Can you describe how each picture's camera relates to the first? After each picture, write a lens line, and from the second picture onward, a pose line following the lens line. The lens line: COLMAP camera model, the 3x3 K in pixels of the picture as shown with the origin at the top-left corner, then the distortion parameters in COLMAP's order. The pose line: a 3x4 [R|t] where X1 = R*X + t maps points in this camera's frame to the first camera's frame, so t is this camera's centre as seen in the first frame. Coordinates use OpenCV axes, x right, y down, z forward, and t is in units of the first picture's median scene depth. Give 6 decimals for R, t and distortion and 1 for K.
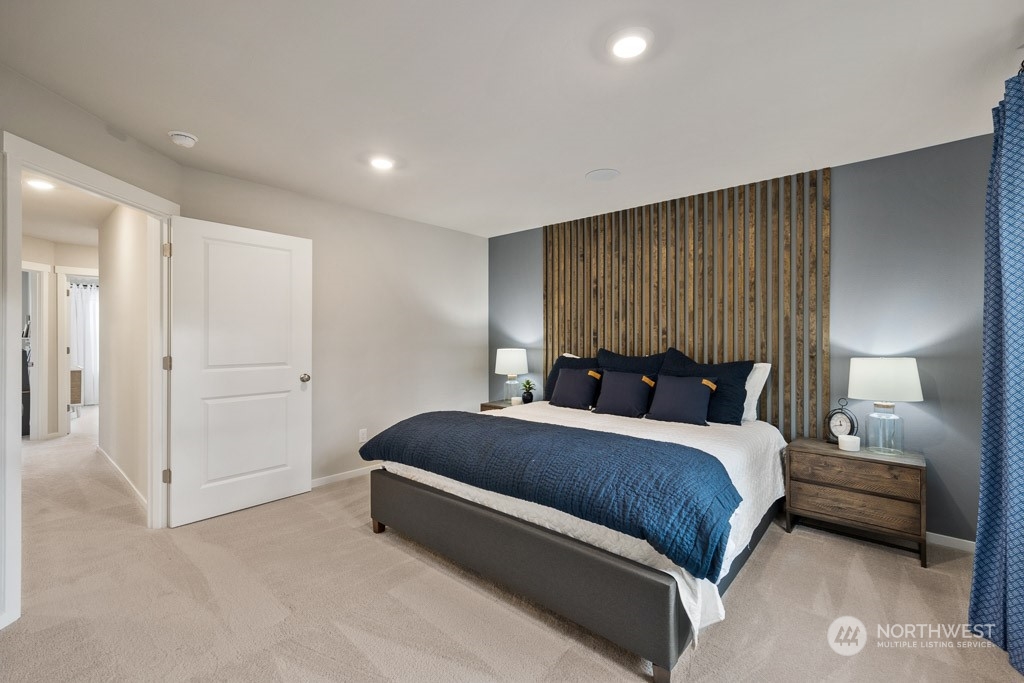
lens RADIAL K [[423.6, 0, 514.3], [0, 423.6, 345.2], [0, 0, 1]] dist [-0.003959, 0.000869]
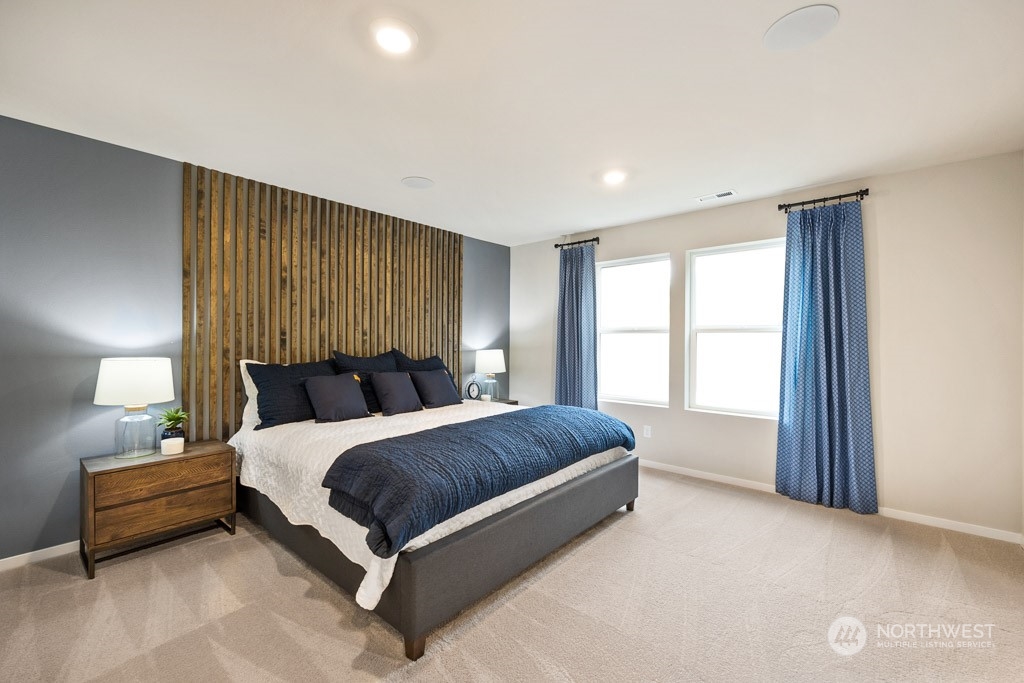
lens RADIAL K [[423.6, 0, 514.5], [0, 423.6, 335.9], [0, 0, 1]] dist [-0.003959, 0.000869]
pose [[0.024186, 0.013648, 0.999614, -0.638509], [0.011927, 0.999832, -0.013939, -0.006660], [-0.999636, 0.012260, 0.024019, 0.568552]]
